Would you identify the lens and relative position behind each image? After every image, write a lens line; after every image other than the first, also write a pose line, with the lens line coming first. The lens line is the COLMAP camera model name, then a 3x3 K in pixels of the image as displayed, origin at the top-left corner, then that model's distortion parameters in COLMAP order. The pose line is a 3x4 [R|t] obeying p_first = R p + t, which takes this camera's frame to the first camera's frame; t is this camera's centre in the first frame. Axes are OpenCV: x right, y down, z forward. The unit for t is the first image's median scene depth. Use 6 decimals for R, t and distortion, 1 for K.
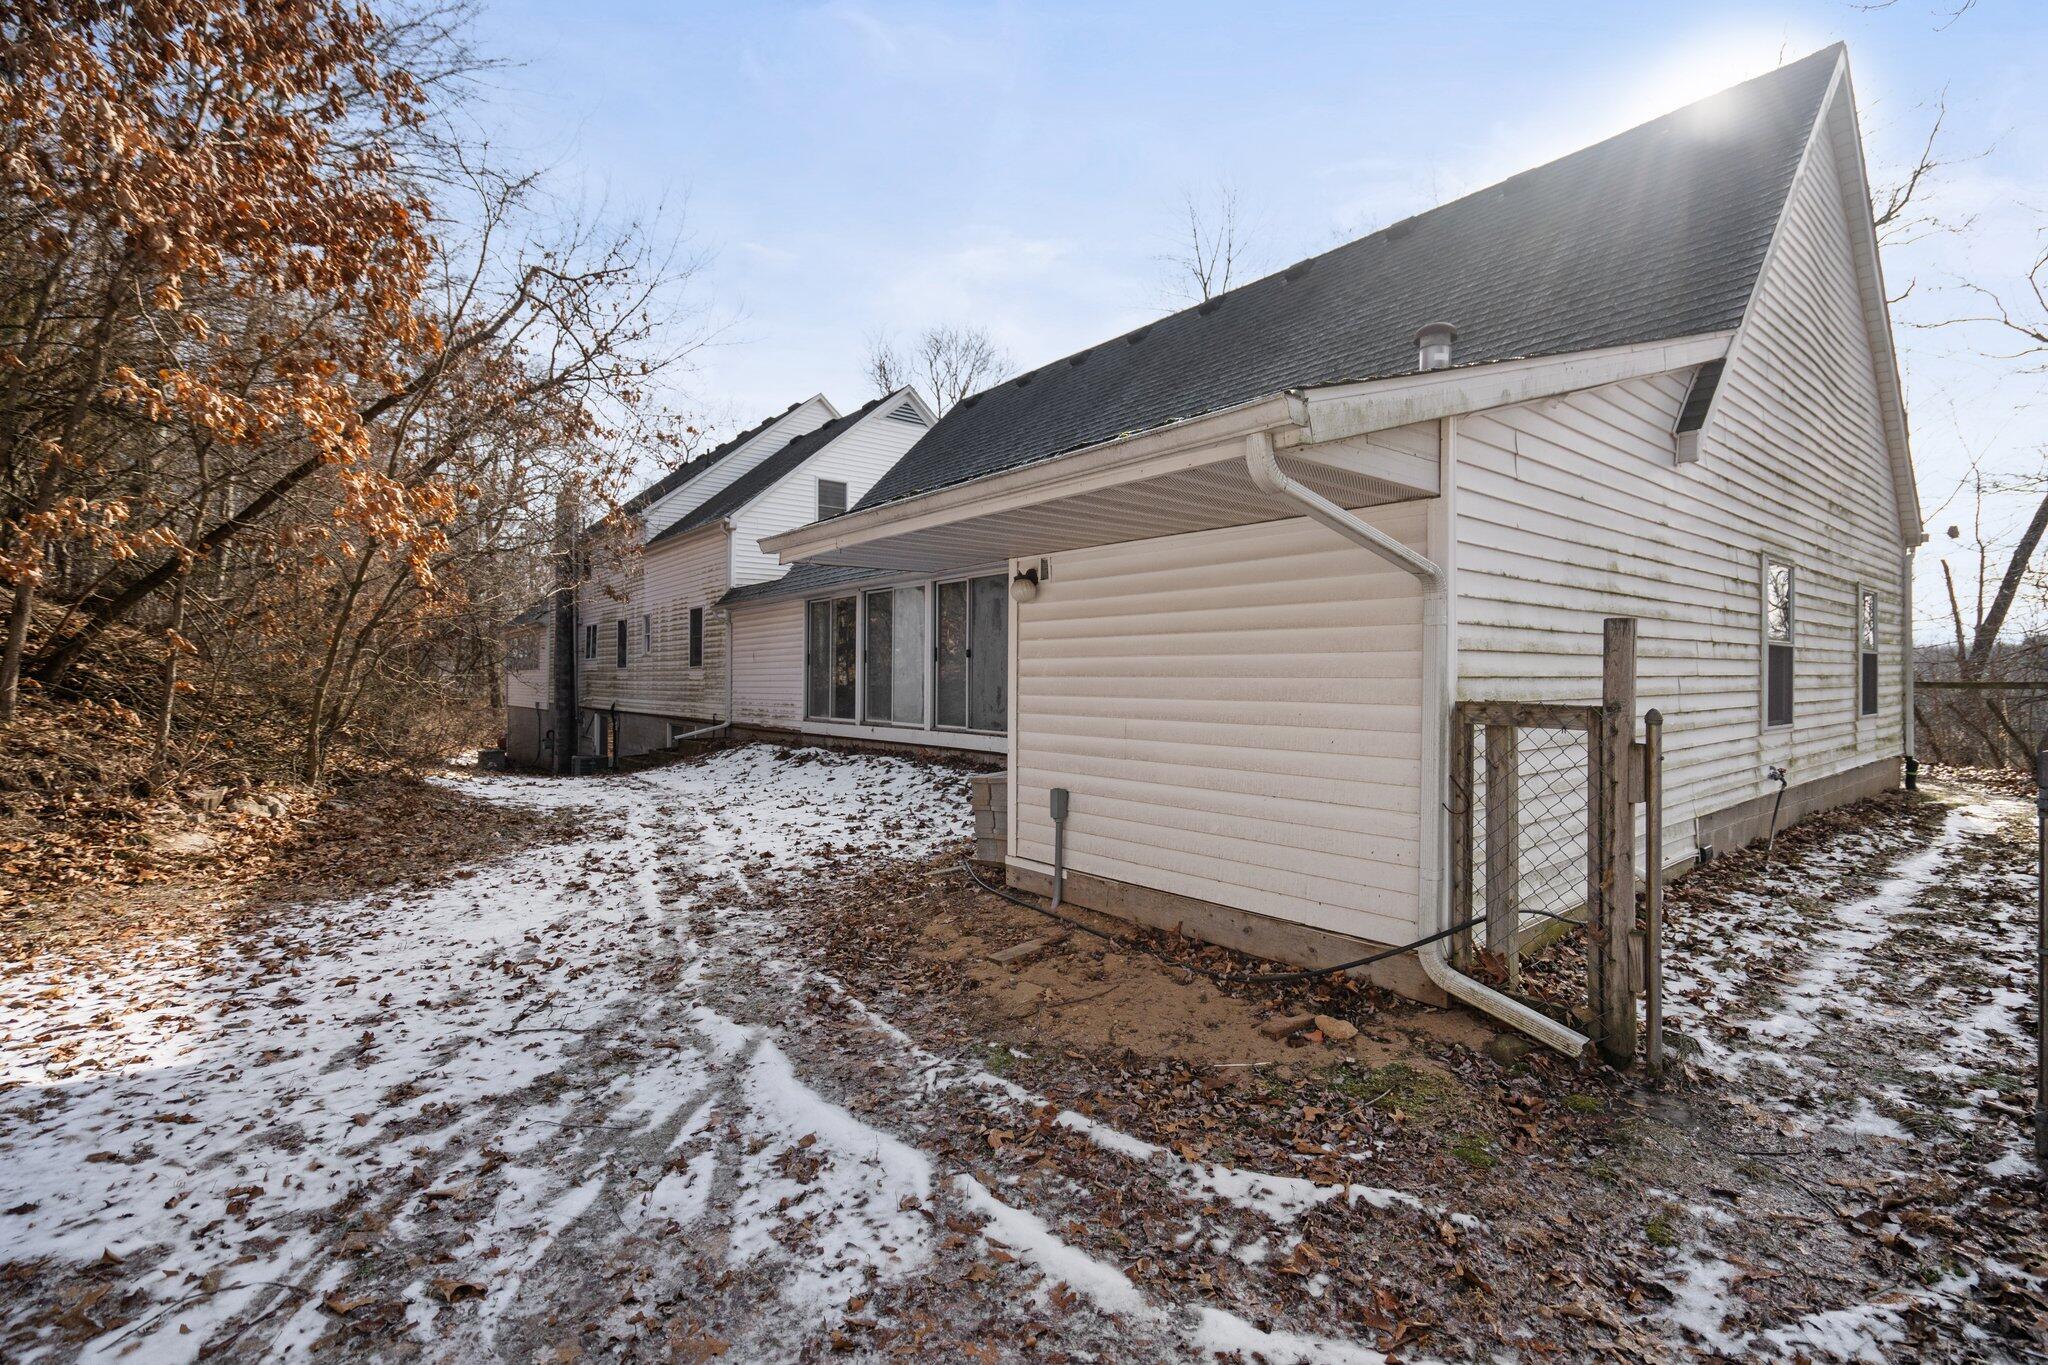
lens RADIAL K [[925.1, 0, 1028.2], [0, 925.1, 679.9], [0, 0, 1]] dist [-0.003965, 0.000070]
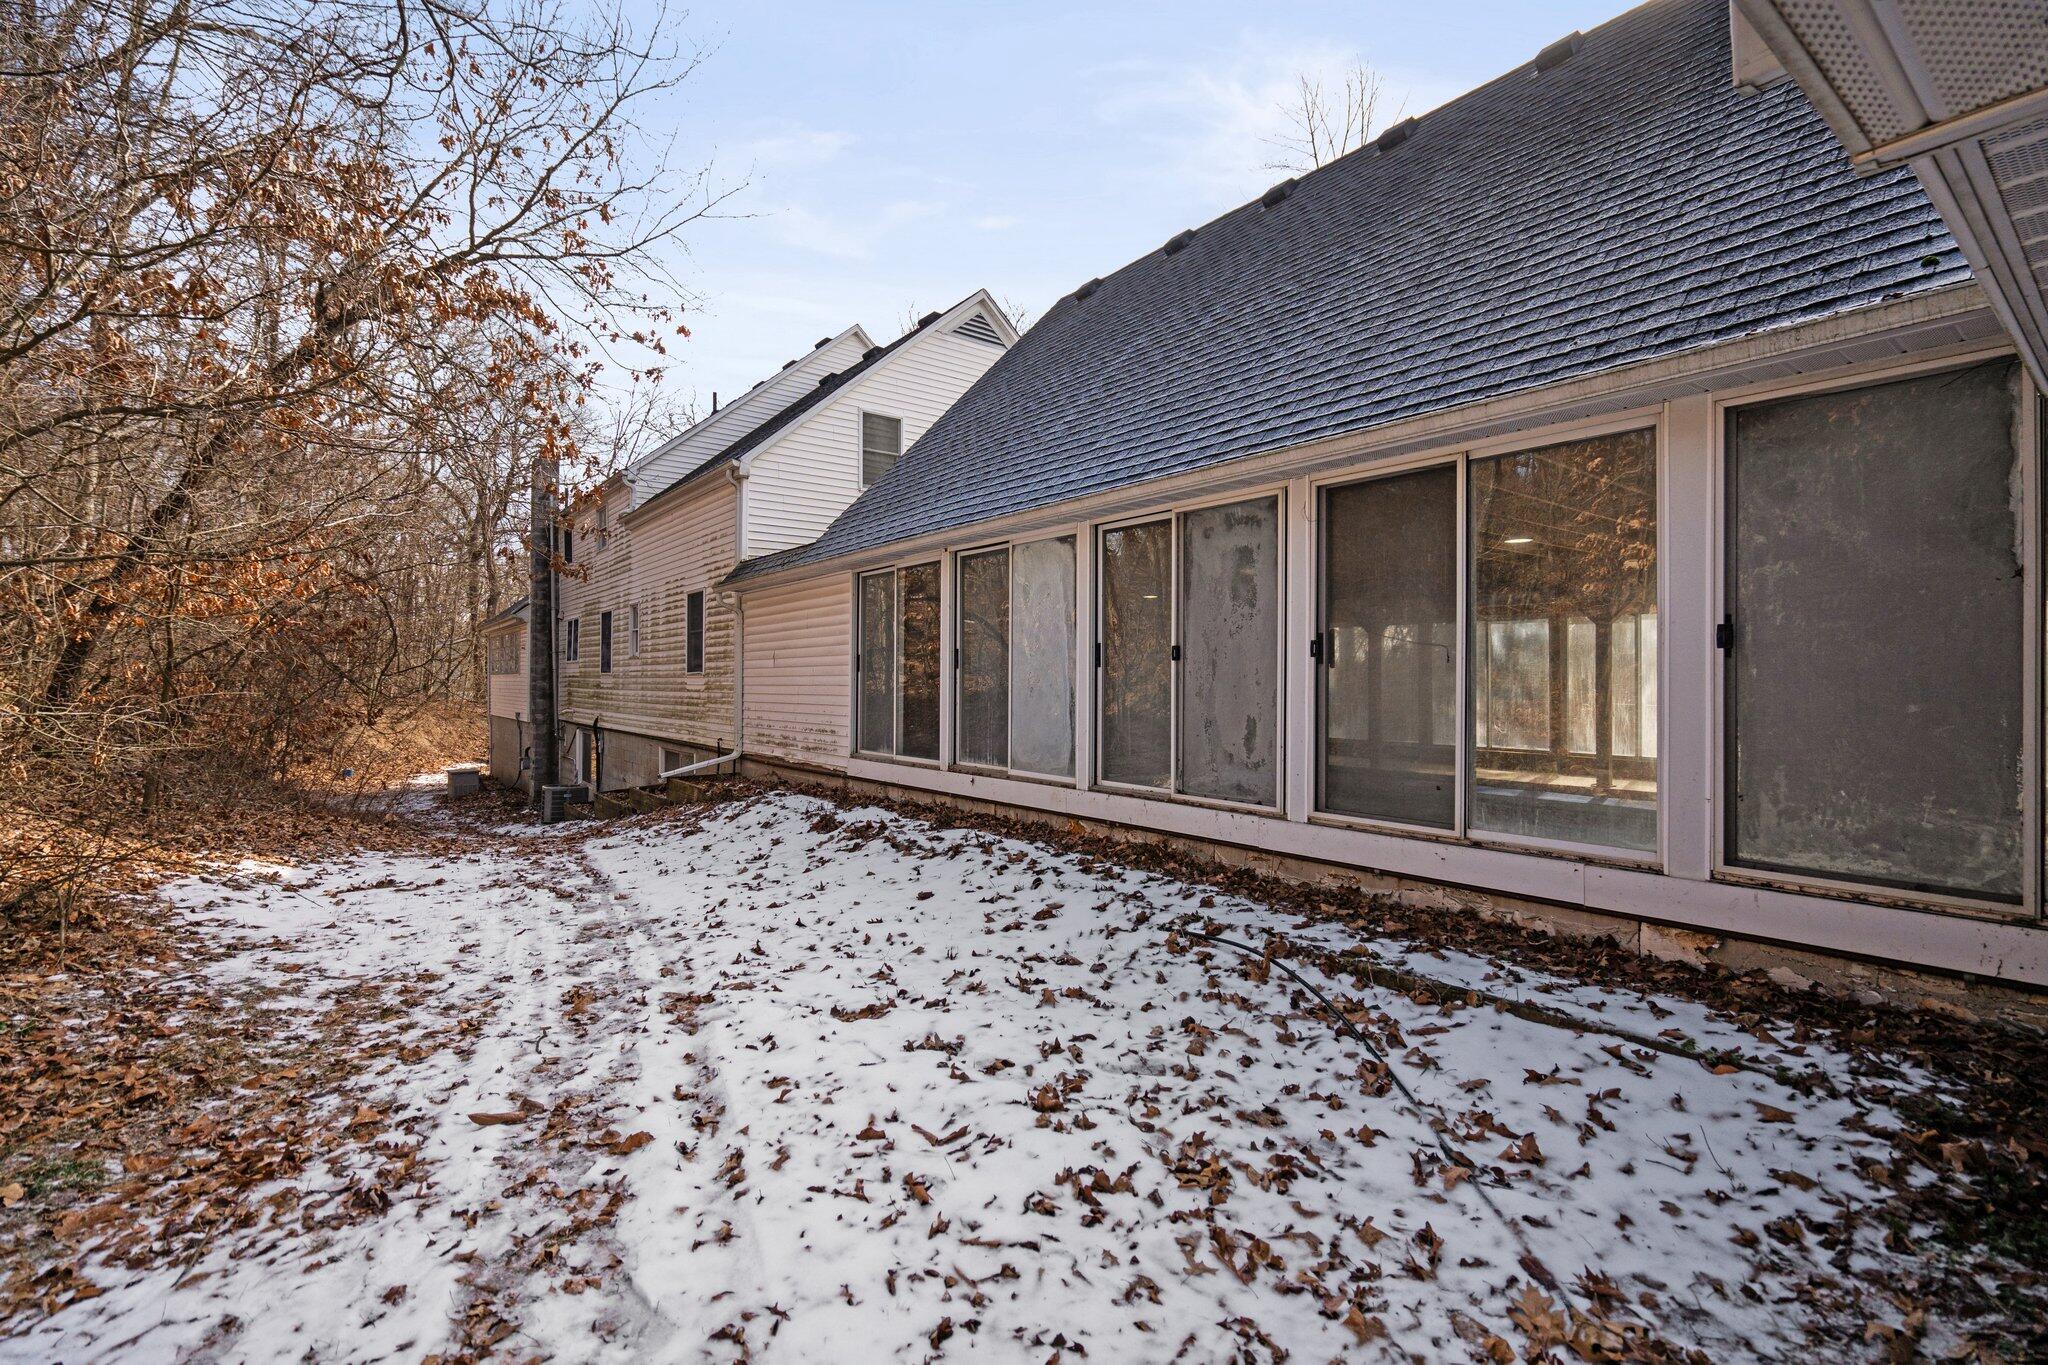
lens RADIAL K [[925.1, 0, 1021.6], [0, 925.1, 679.8], [0, 0, 1]] dist [-0.003965, 0.000070]
pose [[0.999699, -0.002597, -0.024405, -0.106416], [0.002605, 0.999997, 0.000333, -0.009959], [0.024404, -0.000396, 0.999702, 0.351061]]
